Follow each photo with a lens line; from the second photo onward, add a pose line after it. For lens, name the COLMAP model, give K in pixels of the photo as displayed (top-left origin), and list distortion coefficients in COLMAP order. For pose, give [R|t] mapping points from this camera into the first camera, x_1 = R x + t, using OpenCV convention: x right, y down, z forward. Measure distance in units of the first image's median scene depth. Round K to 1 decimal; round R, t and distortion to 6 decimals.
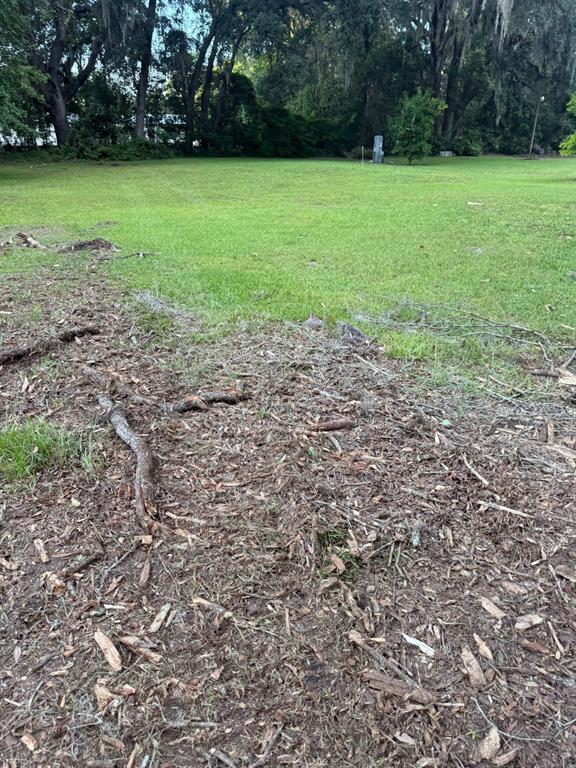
lens RADIAL K [[545.2, 0, 290.4], [0, 545.2, 383.6], [0, 0, 1]] dist [0.053400, -0.069405]
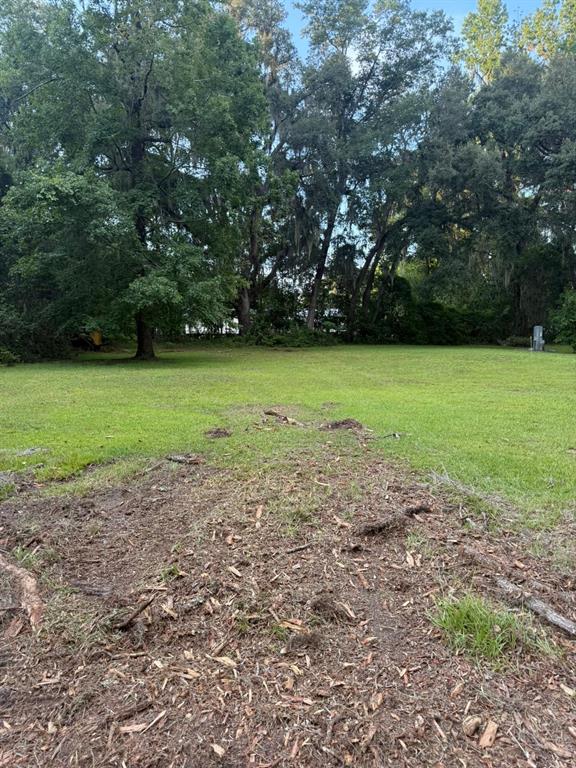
lens RADIAL K [[545.2, 0, 286.9], [0, 545.2, 382.2], [0, 0, 1]] dist [0.053400, -0.069405]
pose [[0.969844, 0.023974, -0.242543, -0.041811], [-0.098705, 0.948524, -0.300932, 0.001957], [0.222843, 0.315798, 0.922287, -0.013549]]
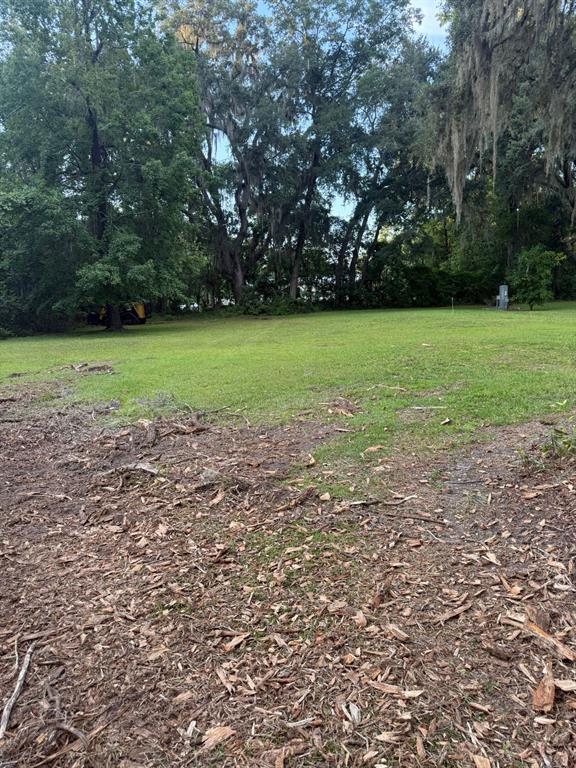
lens RADIAL K [[545.2, 0, 280.4], [0, 545.2, 383.1], [0, 0, 1]] dist [0.053400, -0.069405]
pose [[0.921519, 0.021023, -0.387765, 0.176969], [-0.116678, 0.967385, -0.224838, 0.021993], [0.370391, 0.252436, 0.893917, -0.063300]]
